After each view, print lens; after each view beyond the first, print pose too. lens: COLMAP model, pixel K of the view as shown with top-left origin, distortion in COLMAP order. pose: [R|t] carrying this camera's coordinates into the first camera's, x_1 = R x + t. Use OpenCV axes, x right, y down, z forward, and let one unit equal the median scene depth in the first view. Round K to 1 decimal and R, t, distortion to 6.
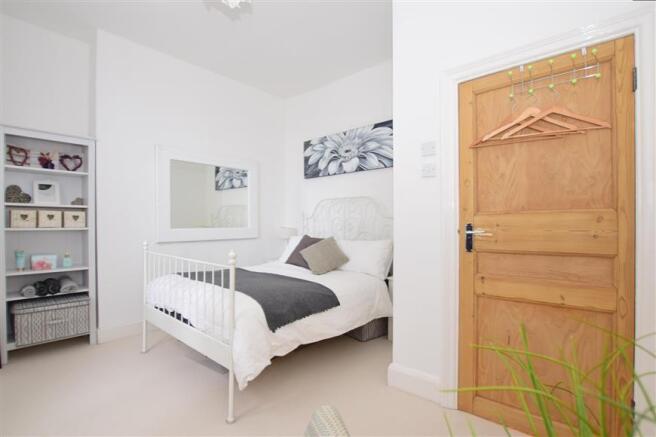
lens RADIAL K [[299.6, 0, 328.0], [0, 299.6, 218.5], [0, 0, 1]] dist [0.001643, 0.000311]
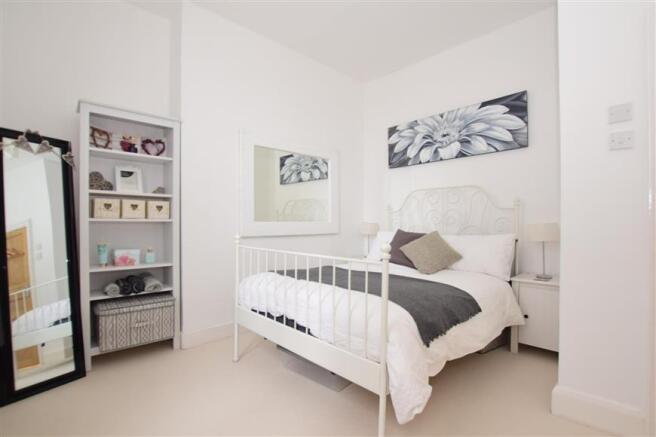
lens RADIAL K [[291.3, 0, 339.8], [0, 291.3, 218.4], [0, 0, 1]] dist [-0.003657, -0.000433]
pose [[0.998804, -0.000535, -0.048893, -0.255572], [0.000255, 0.999984, -0.005727, 0.032850], [0.048895, 0.005708, 0.998788, 0.155408]]
